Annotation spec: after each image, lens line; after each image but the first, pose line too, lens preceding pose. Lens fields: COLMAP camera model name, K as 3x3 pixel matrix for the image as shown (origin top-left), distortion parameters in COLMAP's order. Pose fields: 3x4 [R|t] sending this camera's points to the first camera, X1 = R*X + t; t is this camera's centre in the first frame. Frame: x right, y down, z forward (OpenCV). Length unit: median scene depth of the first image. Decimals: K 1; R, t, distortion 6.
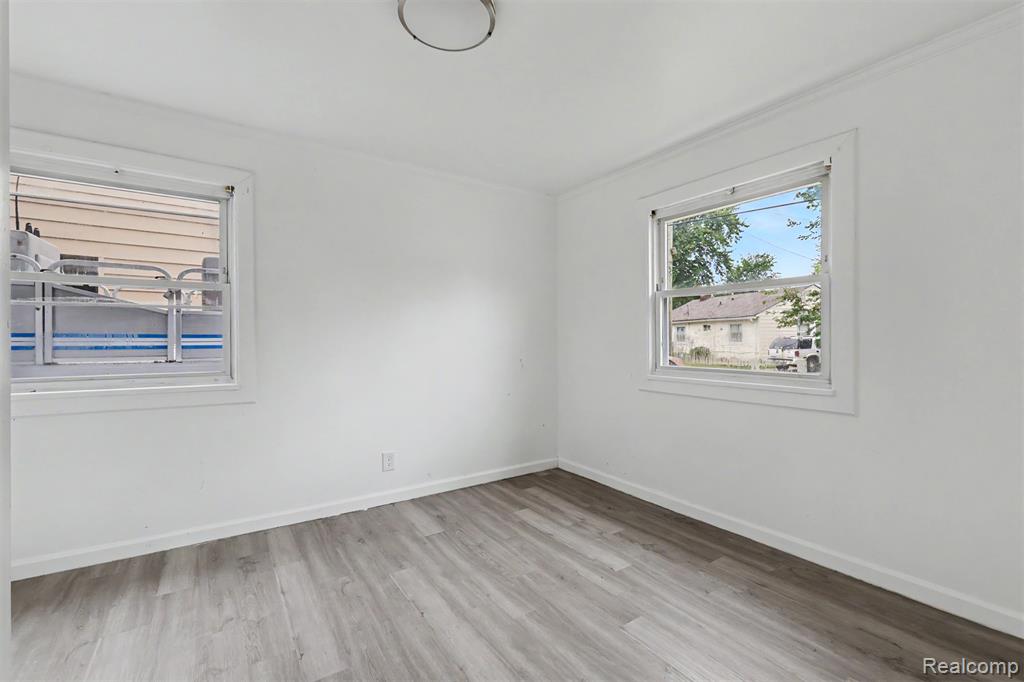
lens RADIAL K [[449.7, 0, 513.0], [0, 449.7, 340.6], [0, 0, 1]] dist [-0.004790, 0.001939]
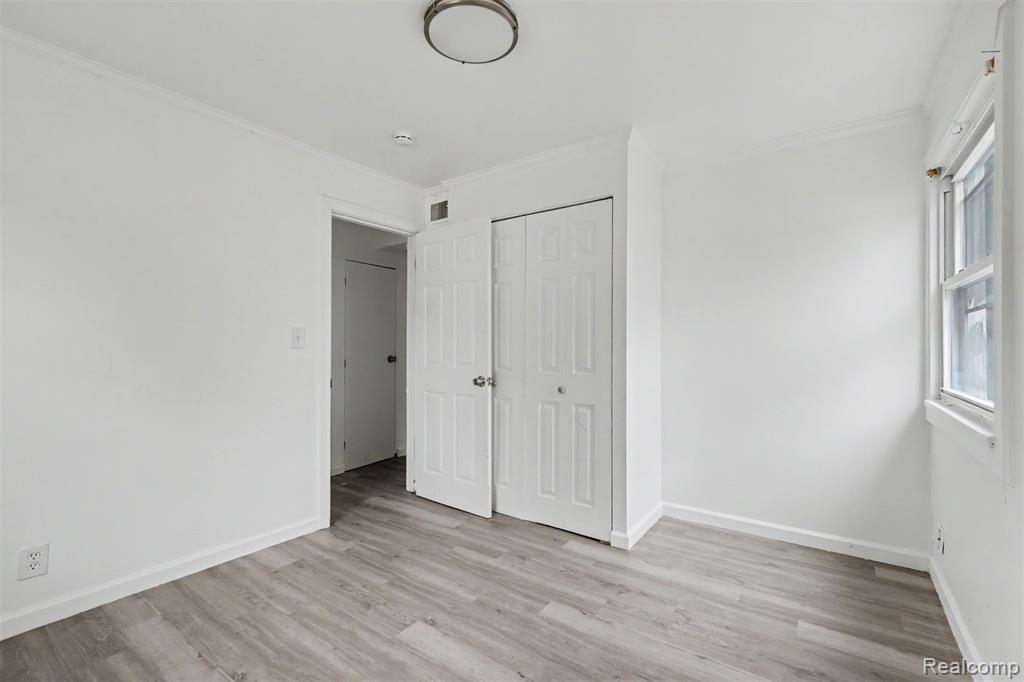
lens RADIAL K [[449.7, 0, 511.6], [0, 449.7, 342.6], [0, 0, 1]] dist [-0.004790, 0.001939]
pose [[-0.933246, -0.001831, -0.359234, 0.129108], [-0.001087, 0.999997, -0.002272, -0.013924], [0.359237, -0.001730, -0.933245, 1.940862]]
